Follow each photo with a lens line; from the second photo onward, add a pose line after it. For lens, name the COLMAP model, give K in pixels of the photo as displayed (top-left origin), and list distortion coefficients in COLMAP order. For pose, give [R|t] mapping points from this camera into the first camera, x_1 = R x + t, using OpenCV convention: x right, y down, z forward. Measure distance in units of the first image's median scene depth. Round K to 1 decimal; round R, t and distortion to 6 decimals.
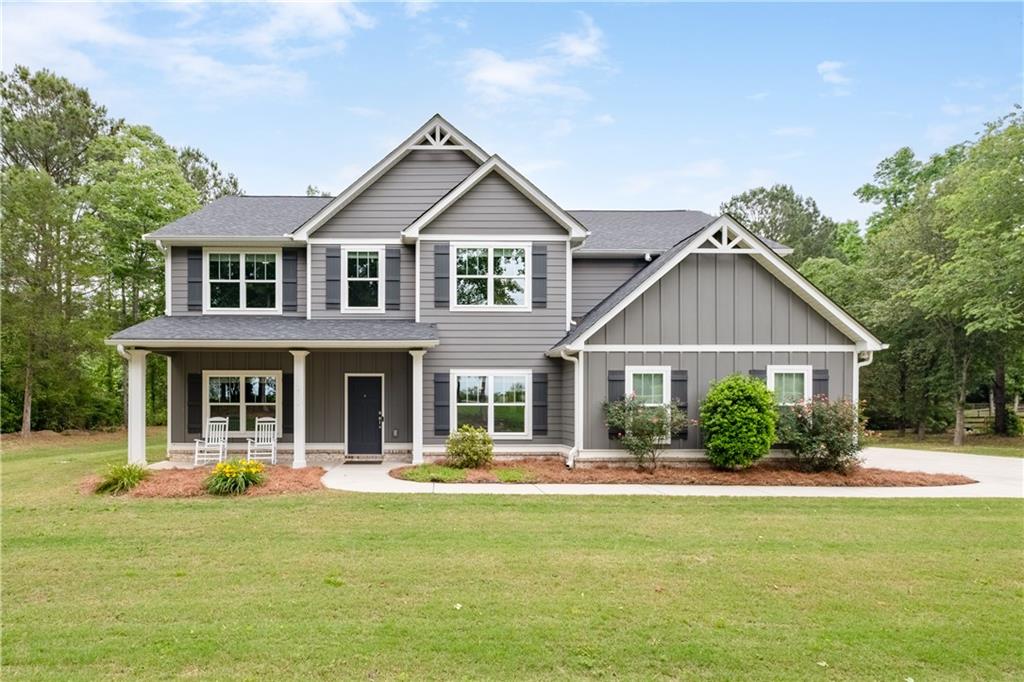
lens RADIAL K [[505.5, 0, 429.3], [0, 505.5, 400.1], [0, 0, 1]] dist [-0.005112, -0.000838]
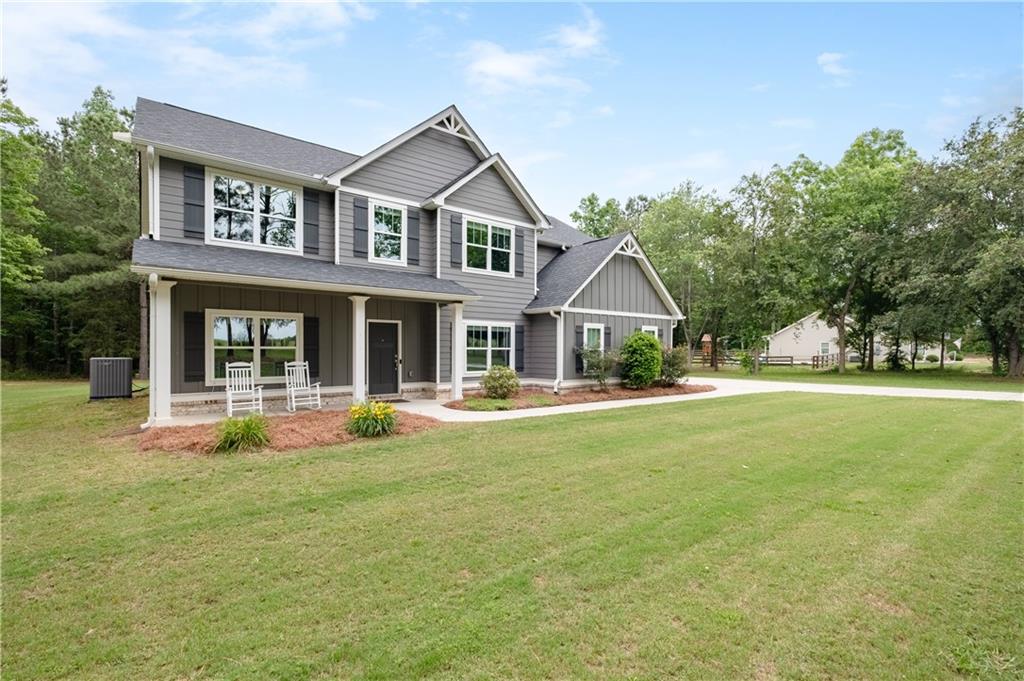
lens RADIAL K [[467.5, 0, 516.4], [0, 467.5, 344.7], [0, 0, 1]] dist [0.002317, -0.000133]
pose [[0.783209, 0.007022, 0.621719, -0.551181], [-0.007983, 0.999967, -0.001237, -0.000361], [-0.621707, -0.003994, 0.783239, 0.039704]]
